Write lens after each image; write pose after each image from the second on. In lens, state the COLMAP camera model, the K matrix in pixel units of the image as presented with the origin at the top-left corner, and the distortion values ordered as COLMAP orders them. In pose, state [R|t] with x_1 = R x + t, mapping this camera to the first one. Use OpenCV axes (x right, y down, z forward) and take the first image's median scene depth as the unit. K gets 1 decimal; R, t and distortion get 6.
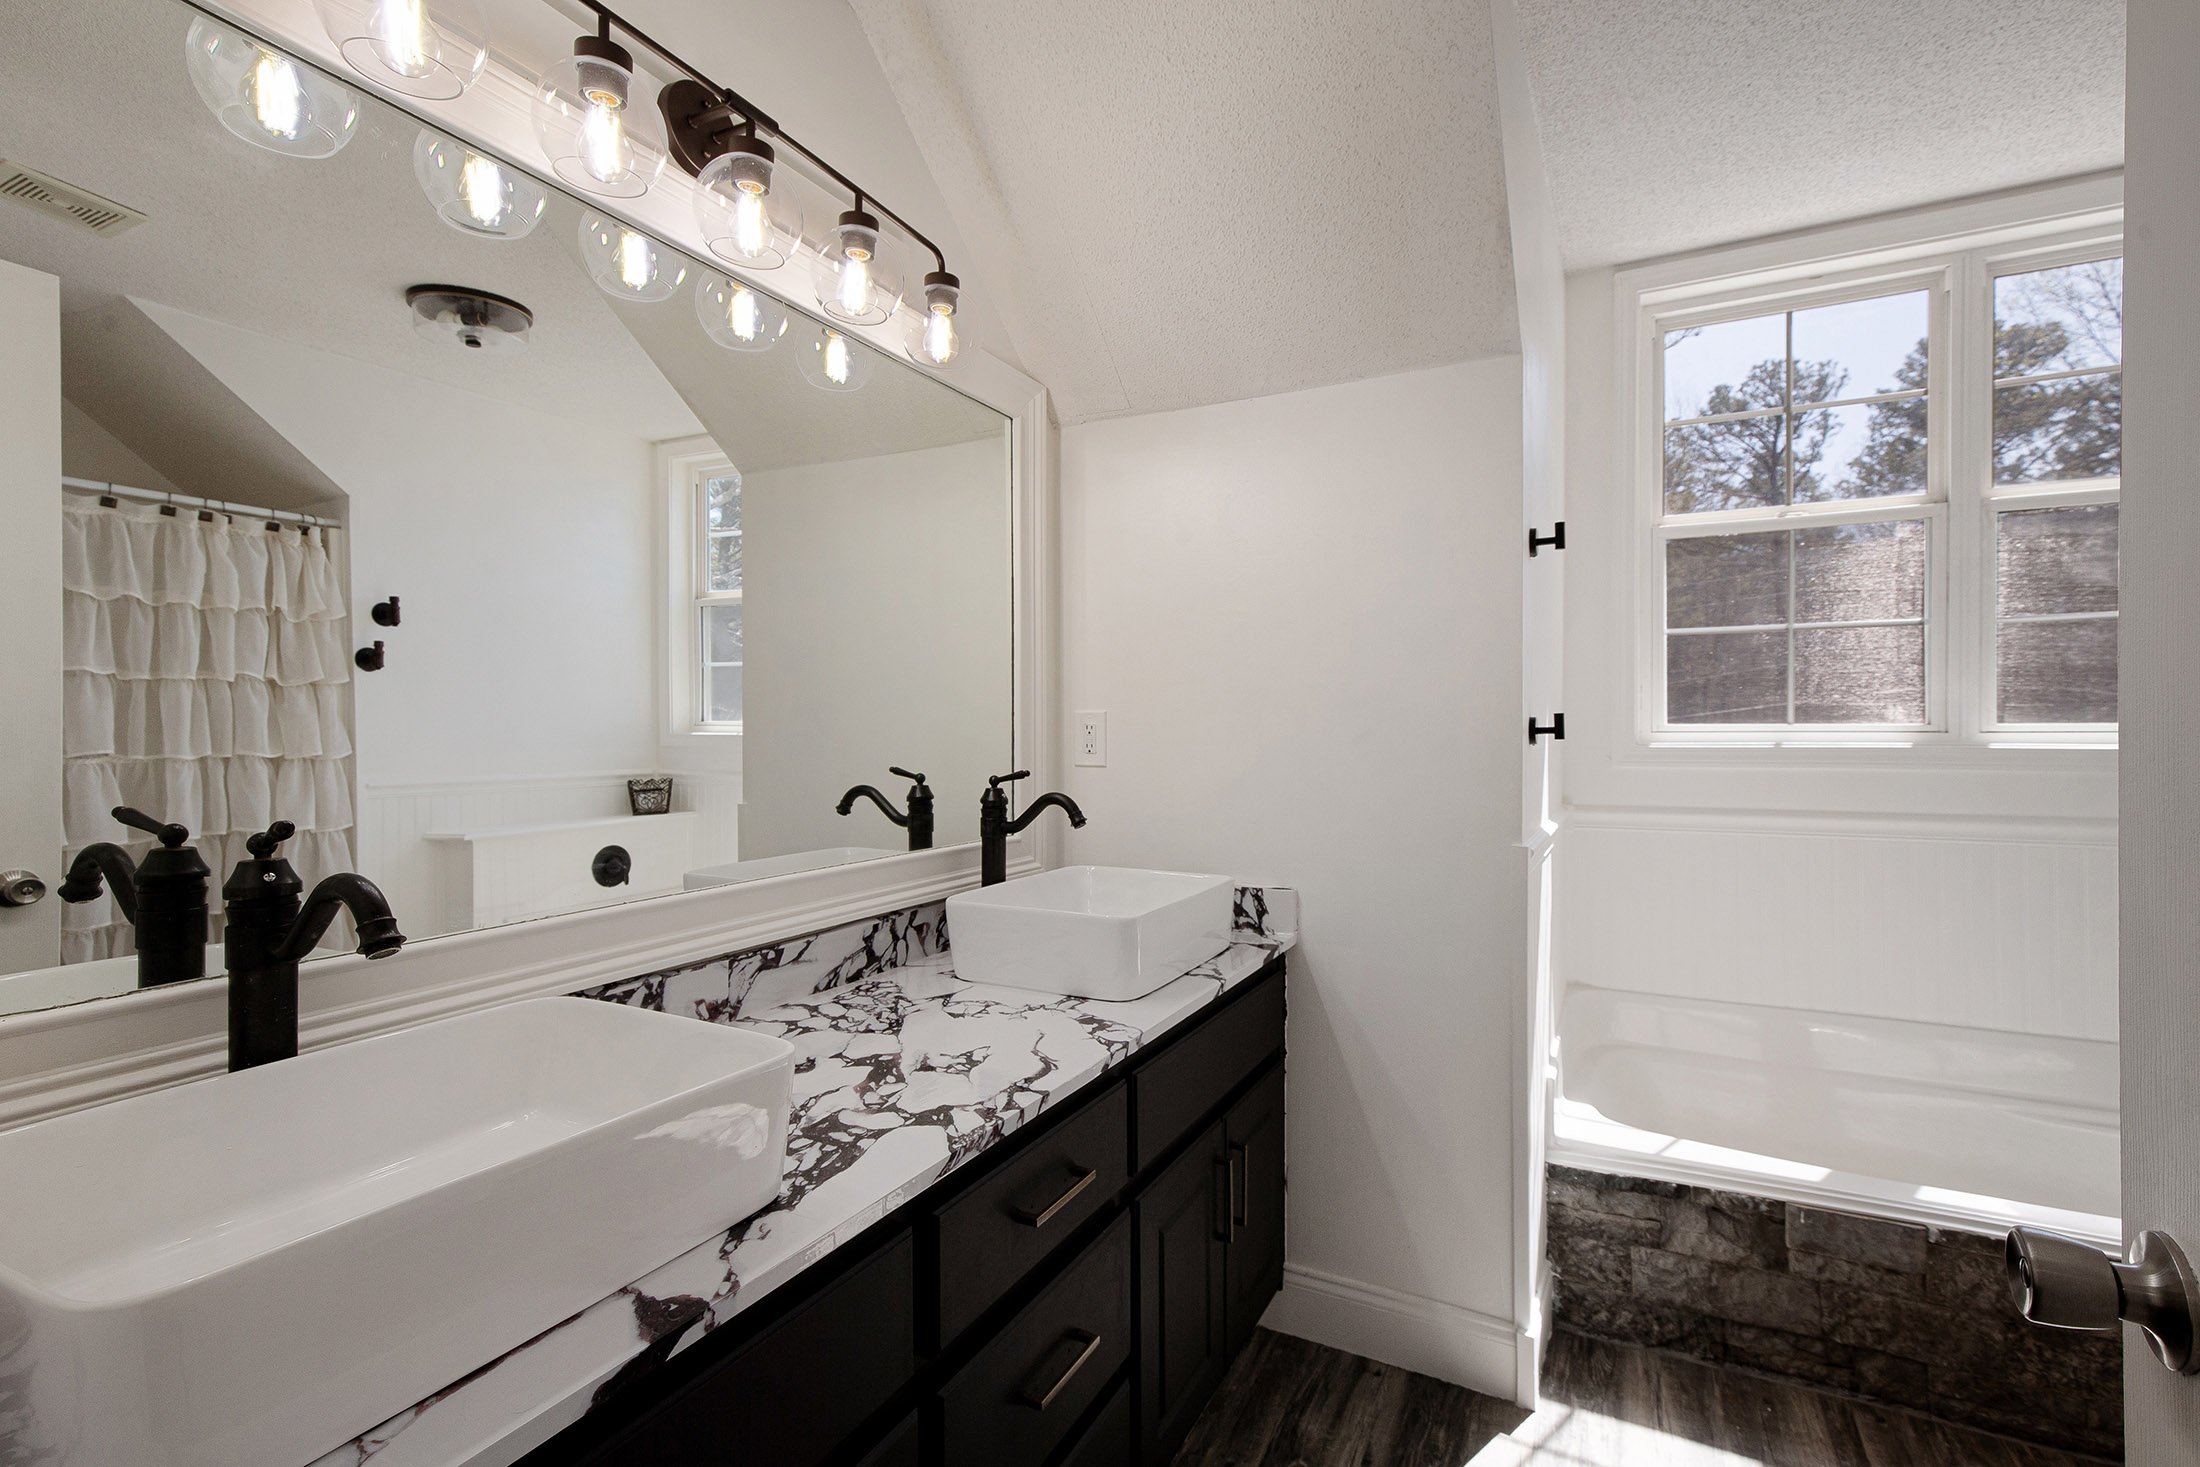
lens RADIAL K [[997.0, 0, 1178.1], [0, 997.0, 766.1], [0, 0, 1]] dist [-0.034458, -0.000487]
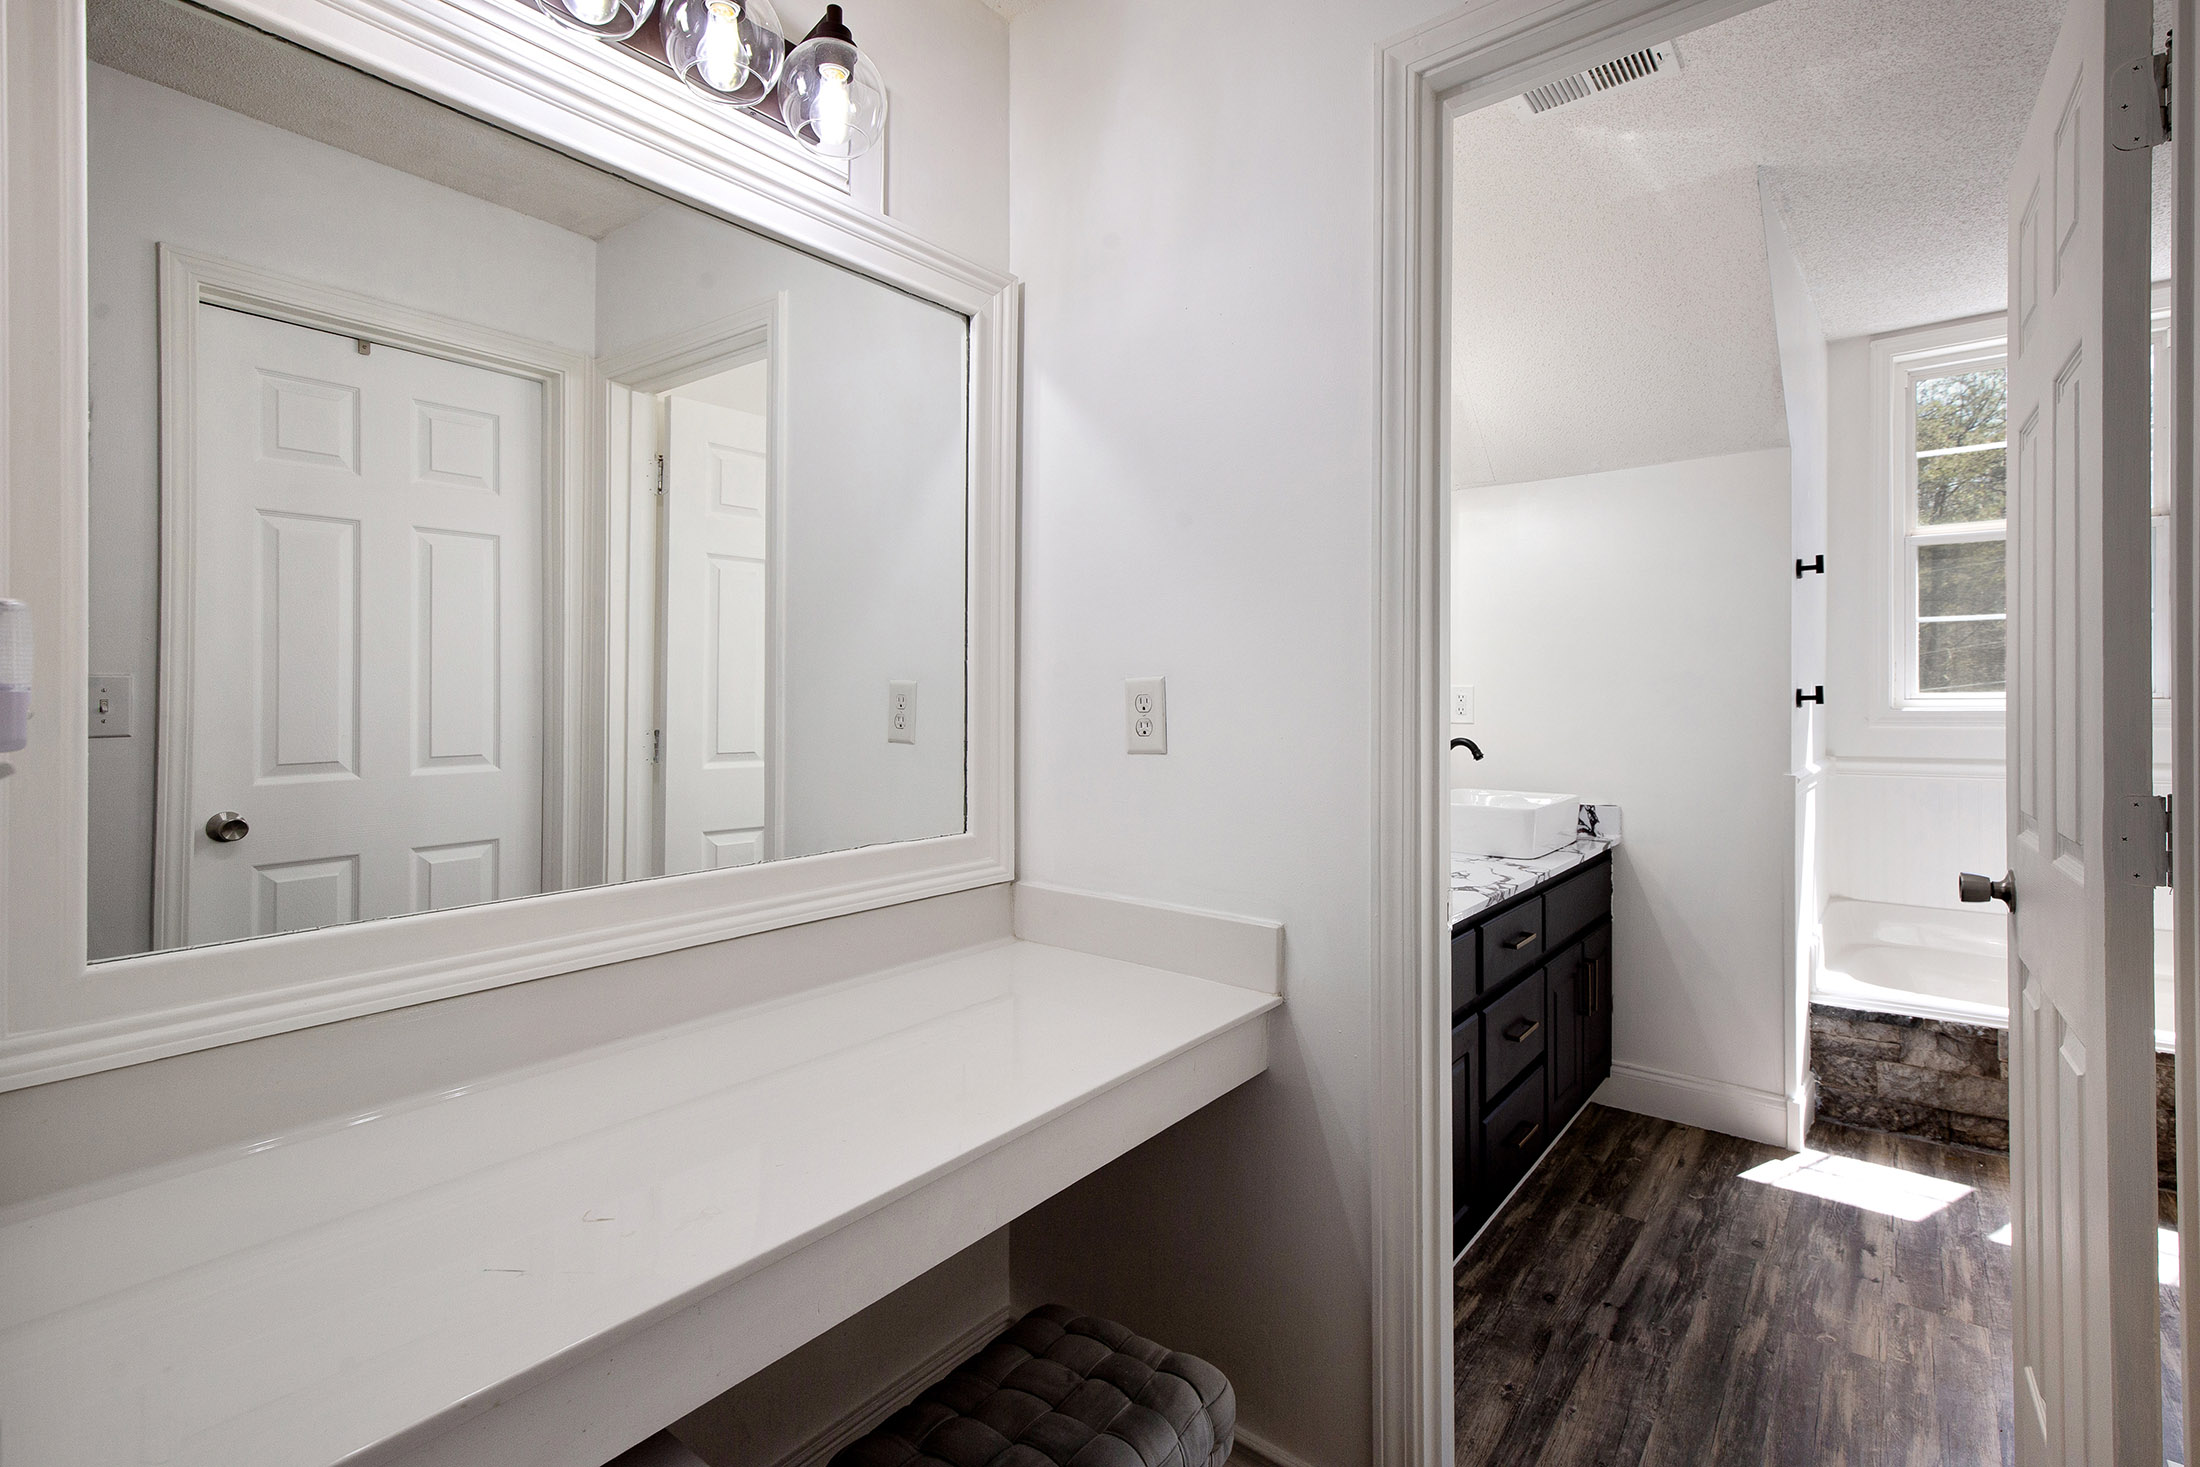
lens RADIAL K [[1009.6, 0, 1124.4], [0, 1009.6, 728.2], [0, 0, 1]] dist [-0.029307, 0.000558]
pose [[0.967359, 0.003189, -0.253390, -0.231654], [-0.005536, 0.999948, -0.008552, 0.026817], [0.253350, 0.009676, 0.967326, -0.669645]]
